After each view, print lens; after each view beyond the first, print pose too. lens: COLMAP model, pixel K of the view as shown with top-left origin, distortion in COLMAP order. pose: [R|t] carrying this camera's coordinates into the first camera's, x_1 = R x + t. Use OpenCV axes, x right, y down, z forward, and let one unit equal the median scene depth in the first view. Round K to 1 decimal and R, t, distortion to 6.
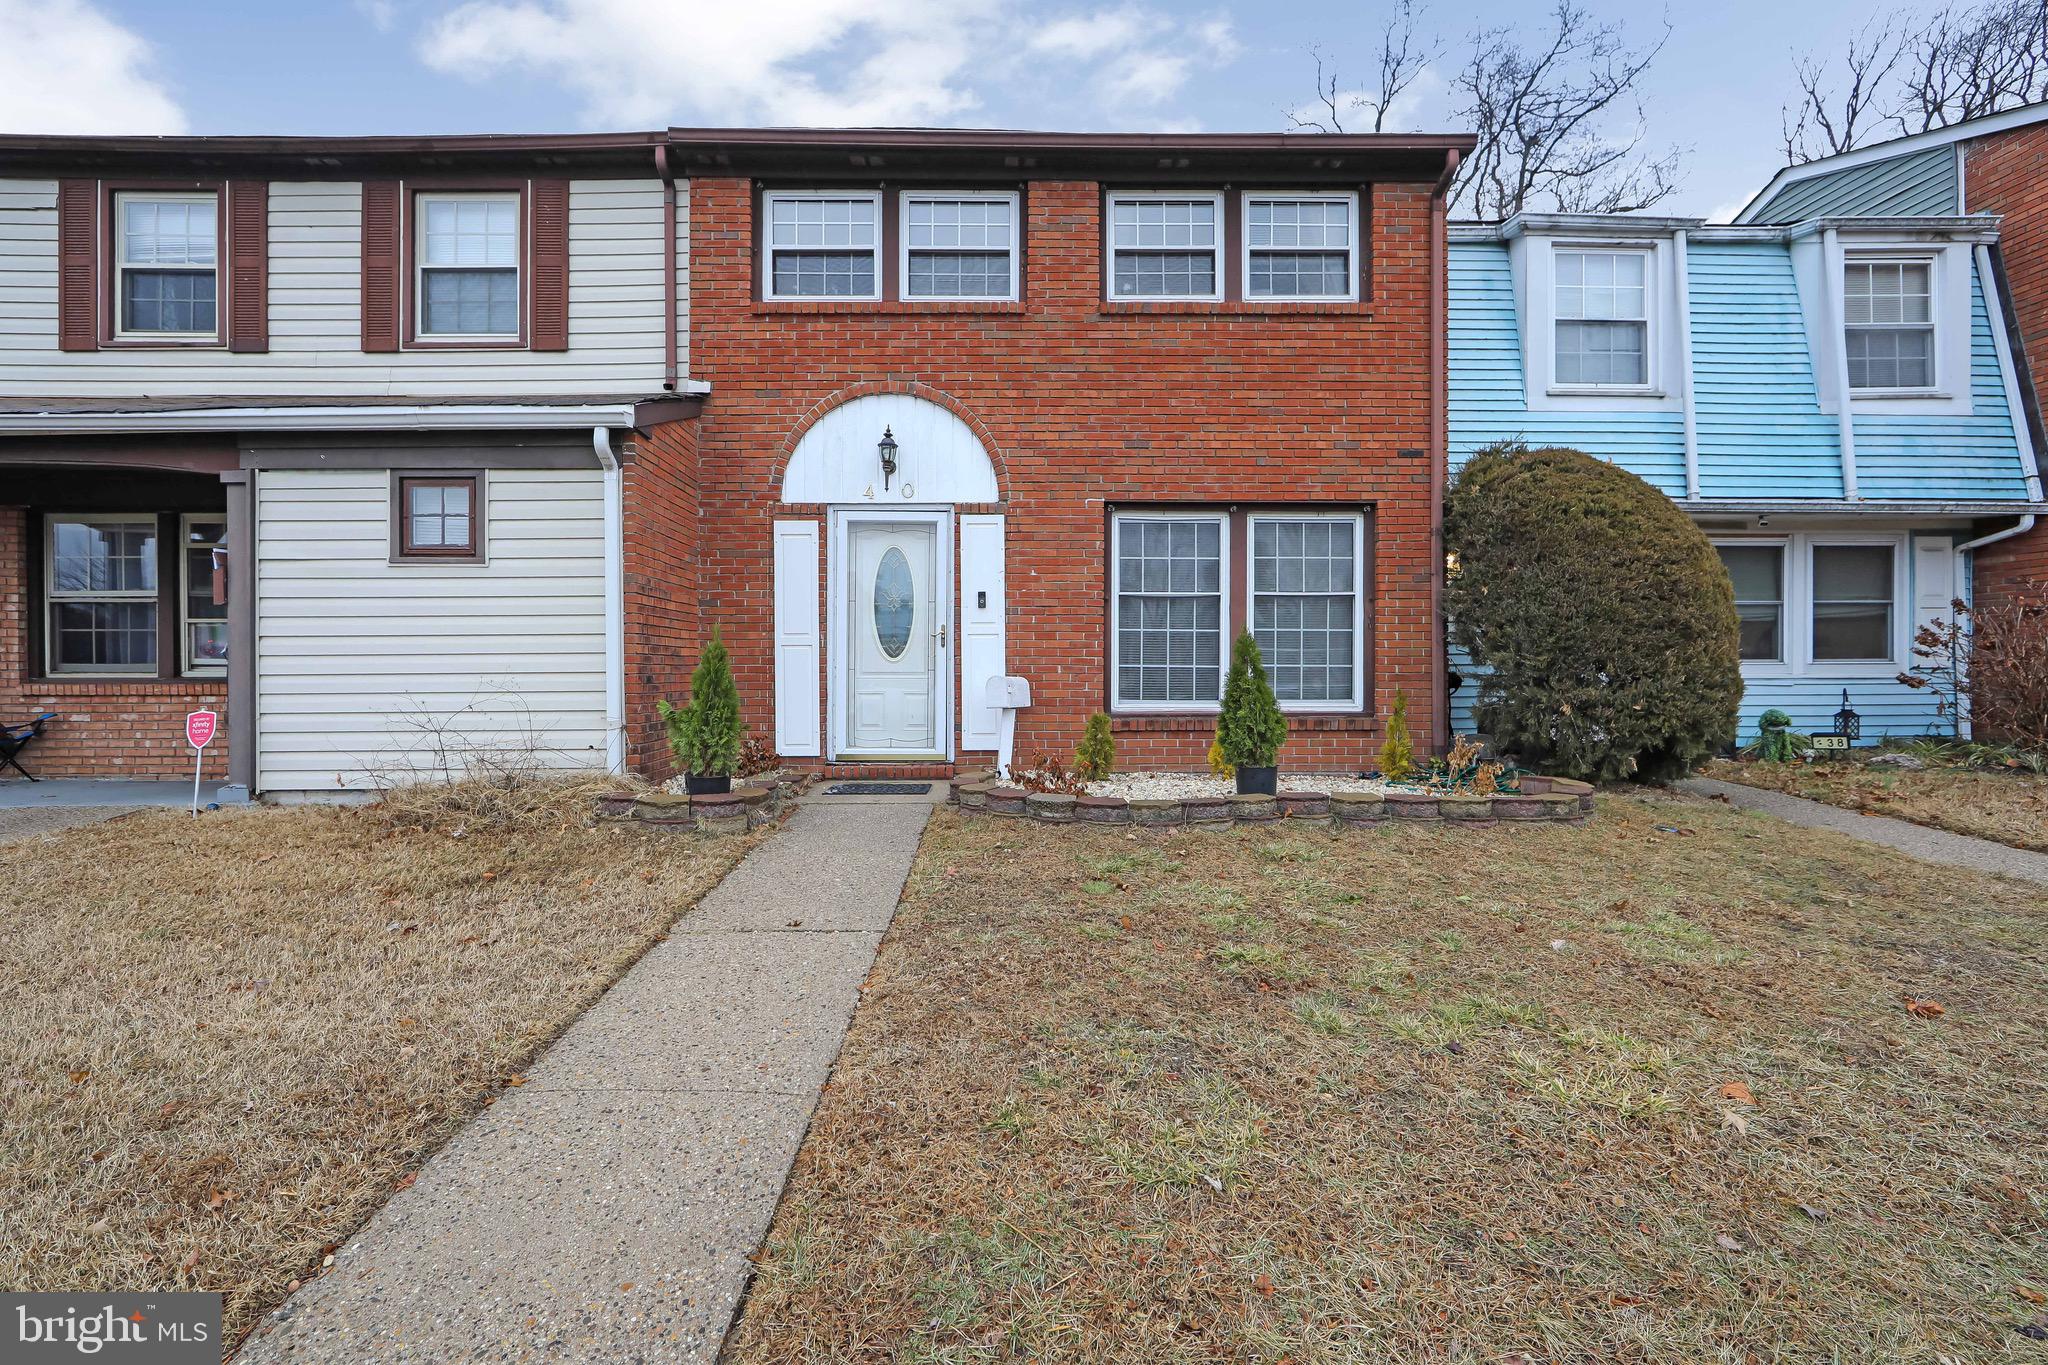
lens RADIAL K [[833.0, 0, 1019.9], [0, 833.0, 671.1], [0, 0, 1]] dist [-0.014192, 0.003437]
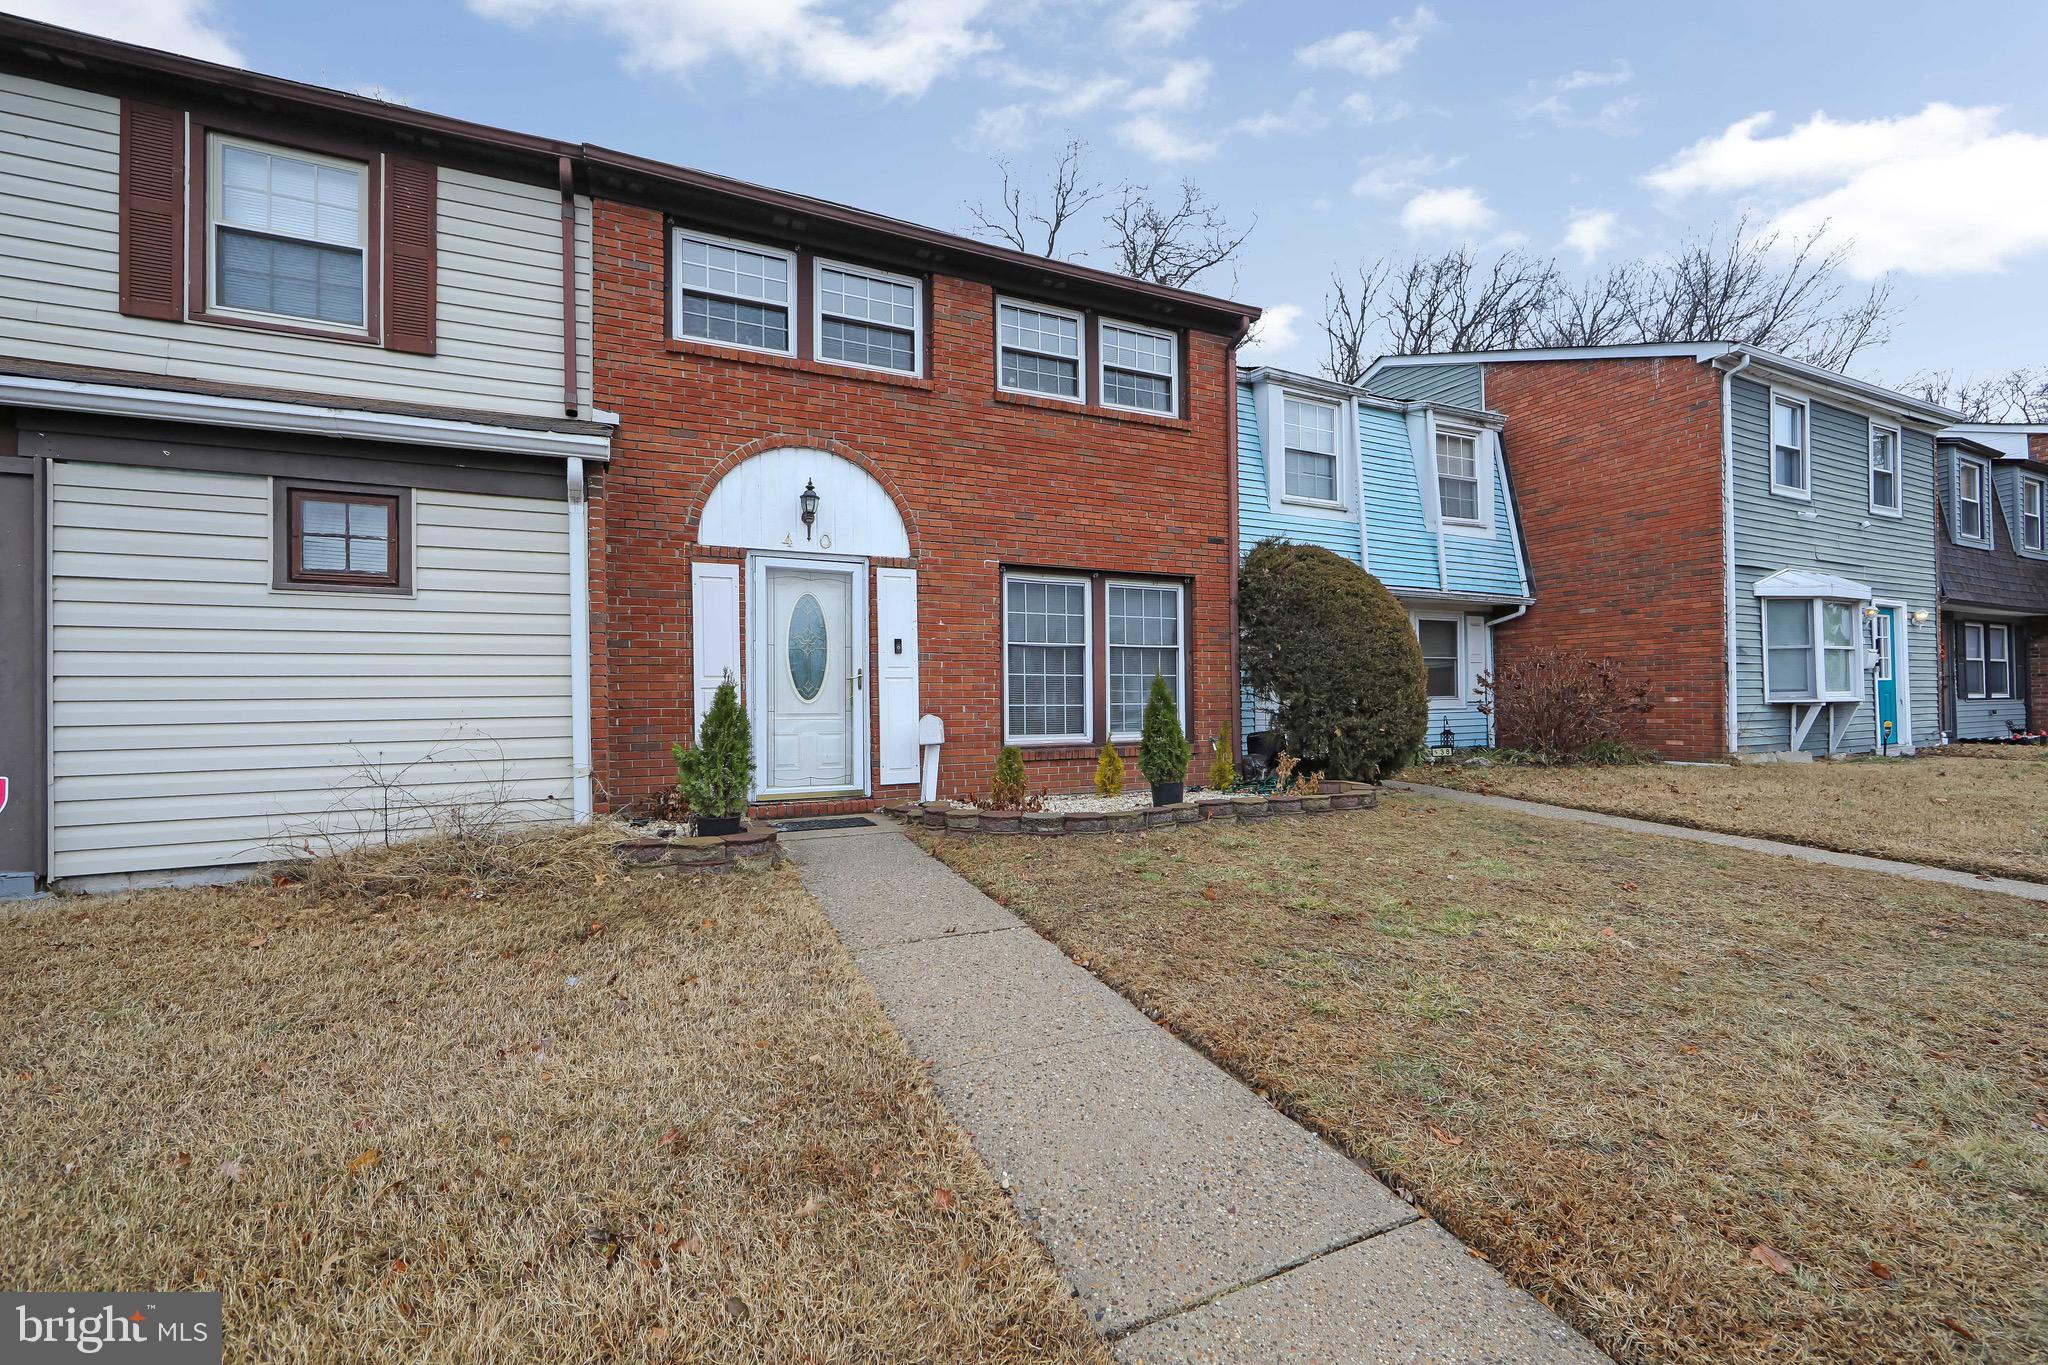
lens RADIAL K [[833.0, 0, 968.3], [0, 833.0, 704.3], [0, 0, 1]] dist [-0.014192, 0.003437]
pose [[0.915758, -0.008834, 0.401633, -0.401623], [0.013809, 0.999860, -0.009494, 0.002433], [-0.401493, 0.014240, 0.915752, -0.036480]]
